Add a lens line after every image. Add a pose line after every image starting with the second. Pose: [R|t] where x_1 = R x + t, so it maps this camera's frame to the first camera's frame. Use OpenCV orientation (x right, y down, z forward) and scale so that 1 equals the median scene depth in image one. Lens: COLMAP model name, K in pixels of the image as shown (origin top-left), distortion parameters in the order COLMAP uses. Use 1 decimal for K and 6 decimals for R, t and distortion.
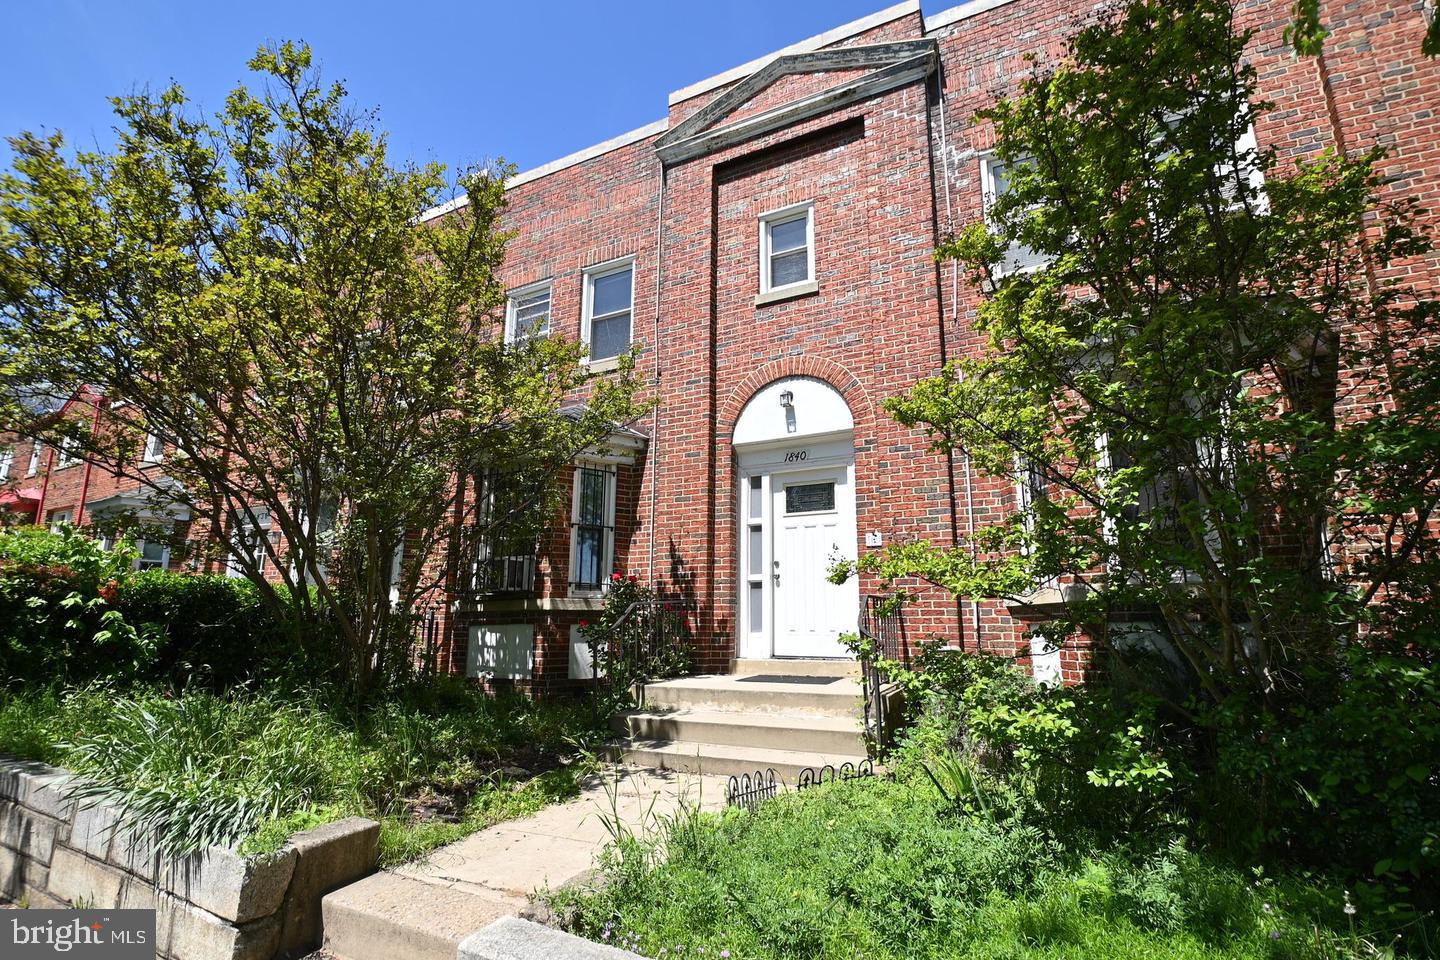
lens RADIAL K [[630.6, 0, 726.3], [0, 630.6, 482.4], [0, 0, 1]] dist [0.004323, -0.014830]
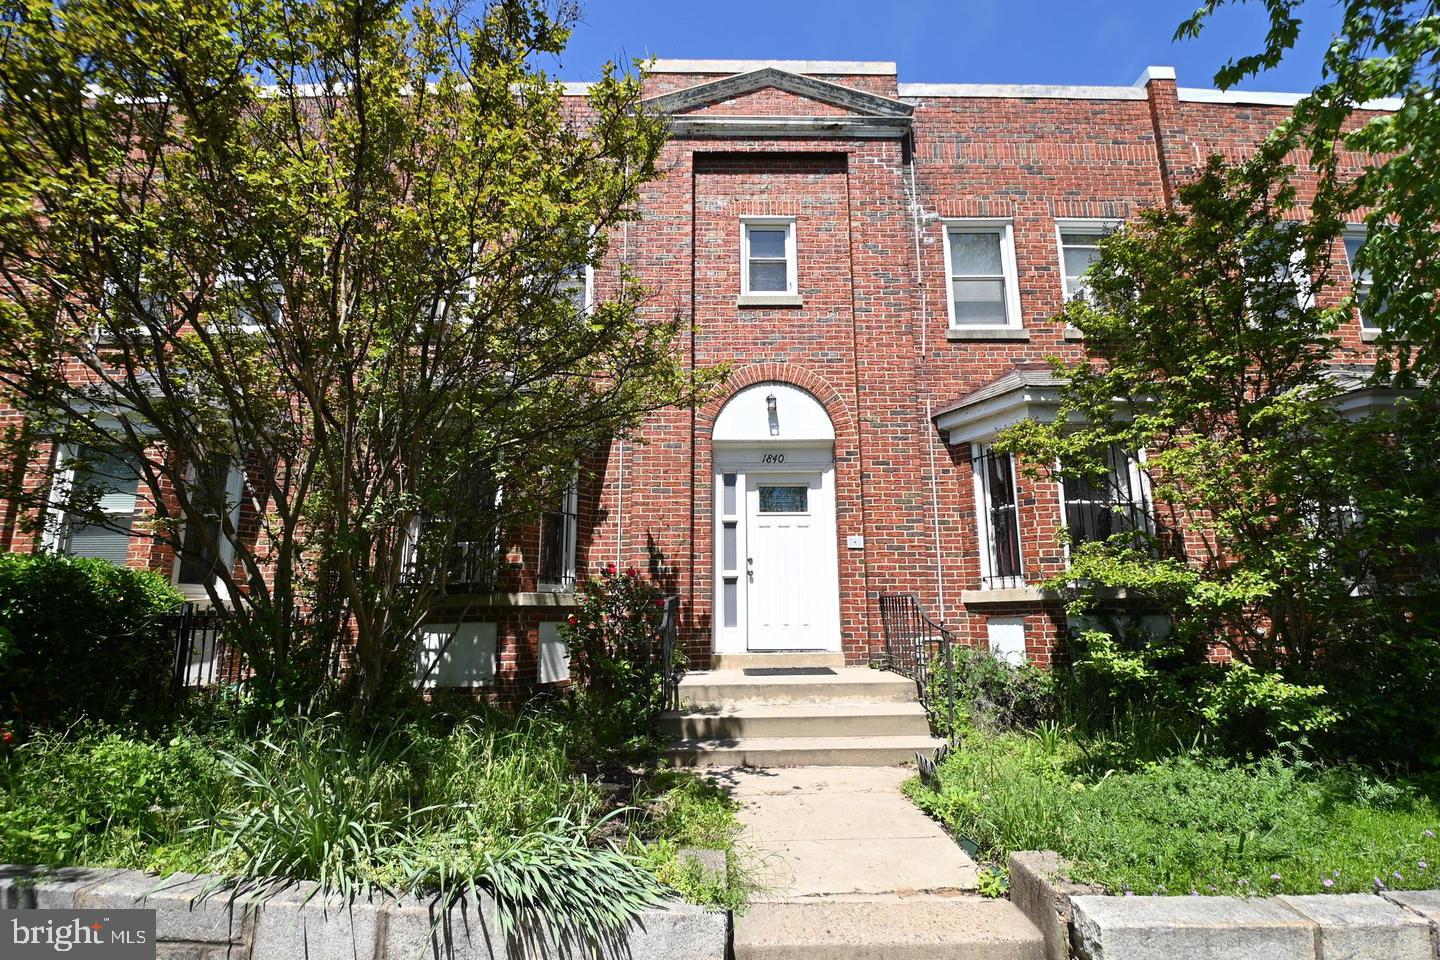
lens RADIAL K [[630.6, 0, 726.4], [0, 630.6, 483.7], [0, 0, 1]] dist [0.004323, -0.014830]
pose [[0.897541, 0.081699, 0.433296, -0.402342], [-0.088160, 0.996093, -0.005199, 0.012189], [-0.432028, -0.033533, 0.901237, 0.089630]]
